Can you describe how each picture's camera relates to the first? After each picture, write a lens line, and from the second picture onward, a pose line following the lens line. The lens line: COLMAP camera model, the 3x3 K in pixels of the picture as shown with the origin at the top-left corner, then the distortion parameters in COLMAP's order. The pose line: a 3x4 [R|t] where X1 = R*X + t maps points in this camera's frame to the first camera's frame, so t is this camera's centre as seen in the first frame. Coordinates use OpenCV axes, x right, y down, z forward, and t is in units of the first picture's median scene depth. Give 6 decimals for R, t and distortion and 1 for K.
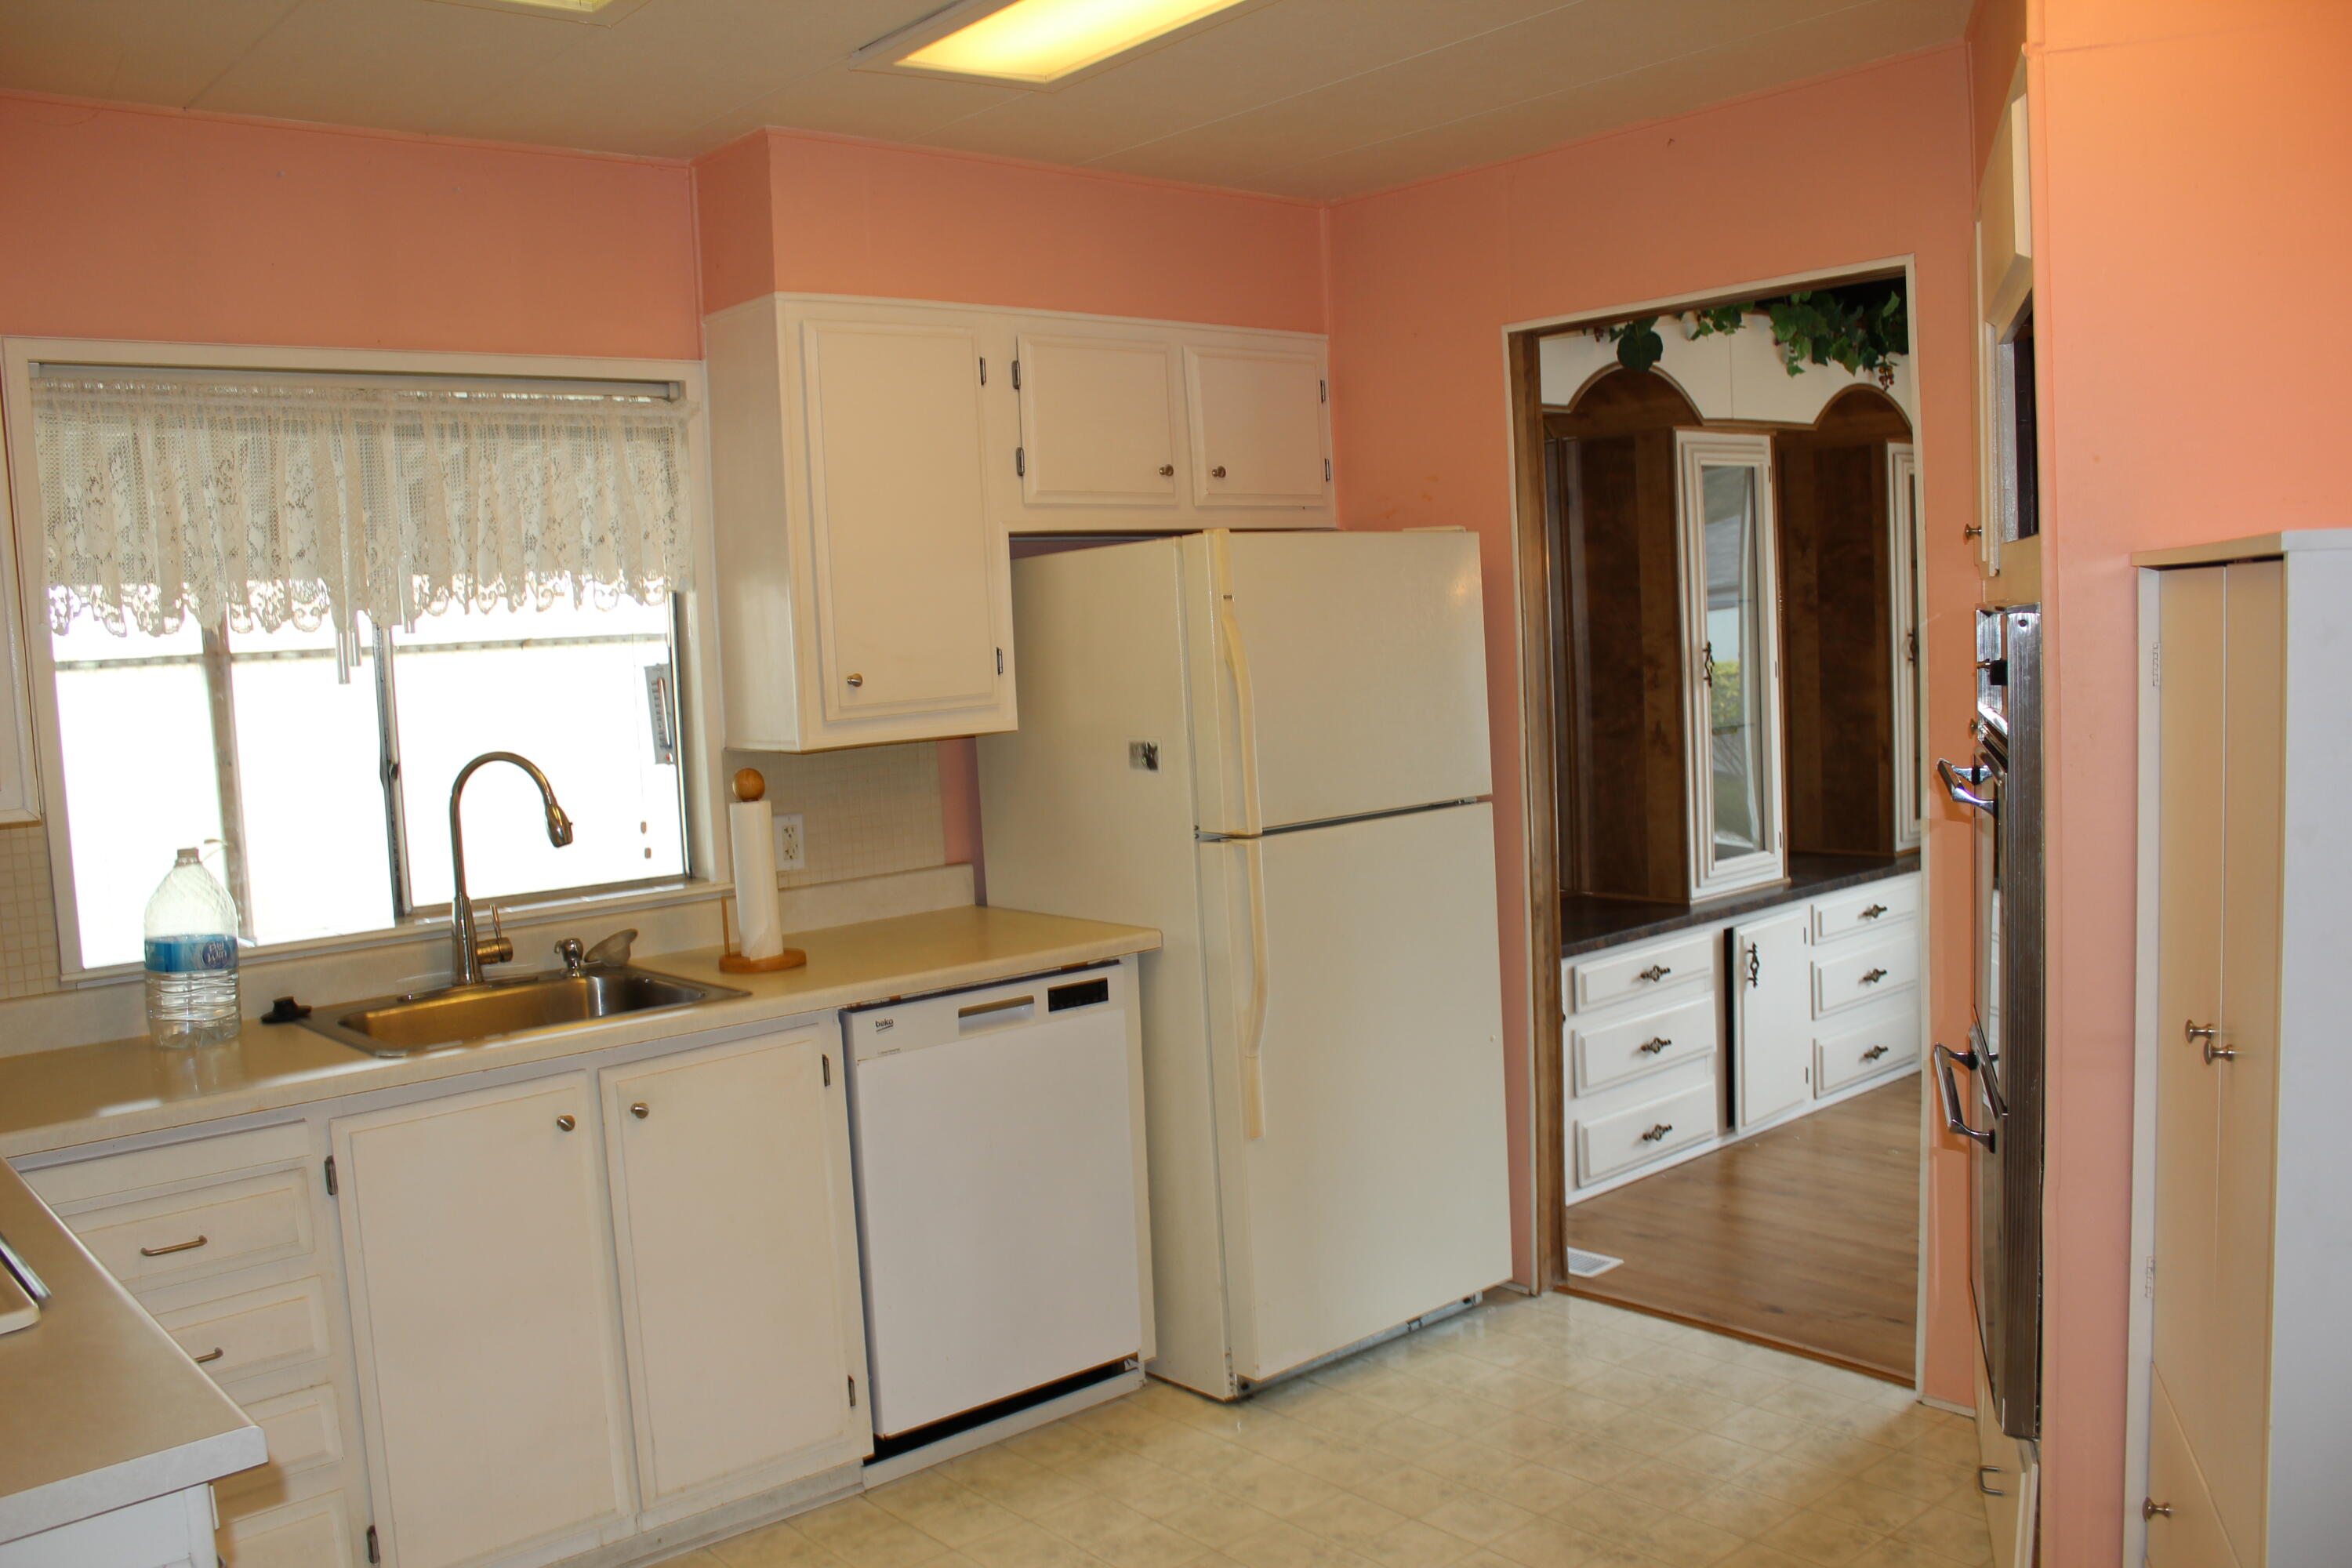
lens RADIAL K [[1956.2, 0, 1136.4], [0, 1956.2, 800.9], [0, 0, 1]] dist [-0.165472, 0.148034]
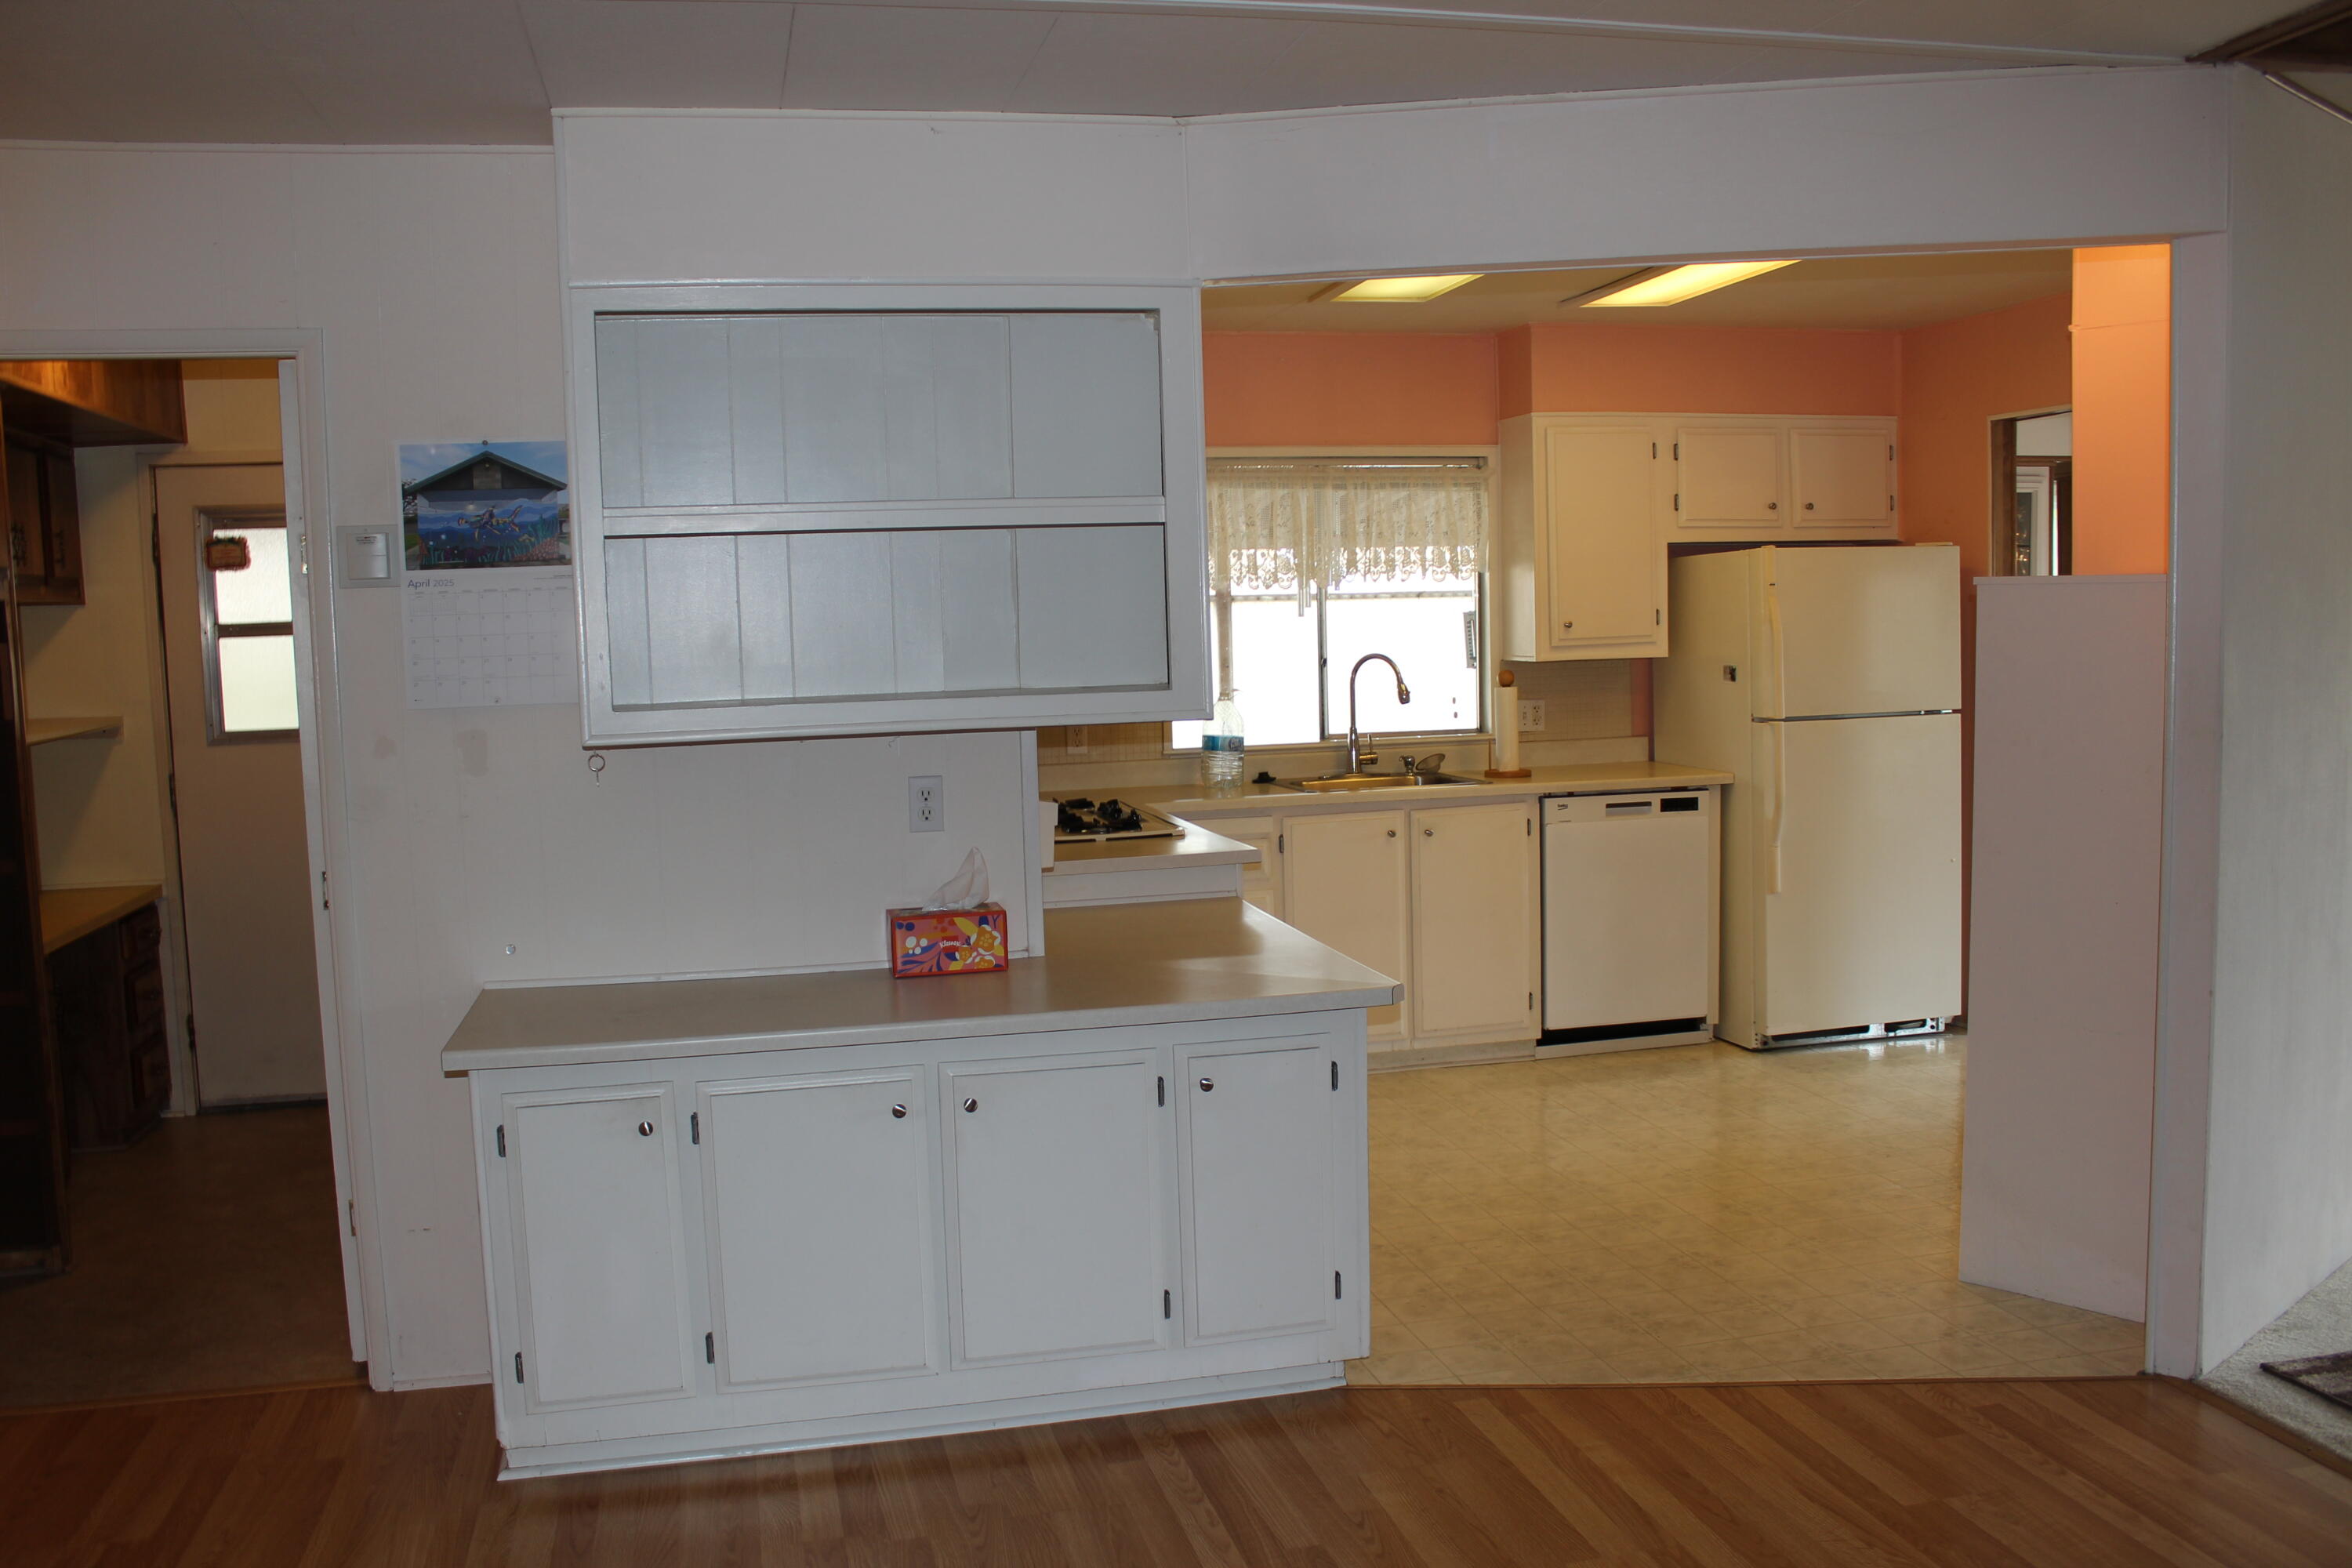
lens RADIAL K [[1956.2, 0, 1145.1], [0, 1956.2, 792.6], [0, 0, 1]] dist [-0.165472, 0.148034]
pose [[0.890495, 0.065868, -0.450200, 0.332193], [-0.056352, 0.997814, 0.034525, 0.055440], [0.451489, -0.005374, 0.892260, -0.804036]]
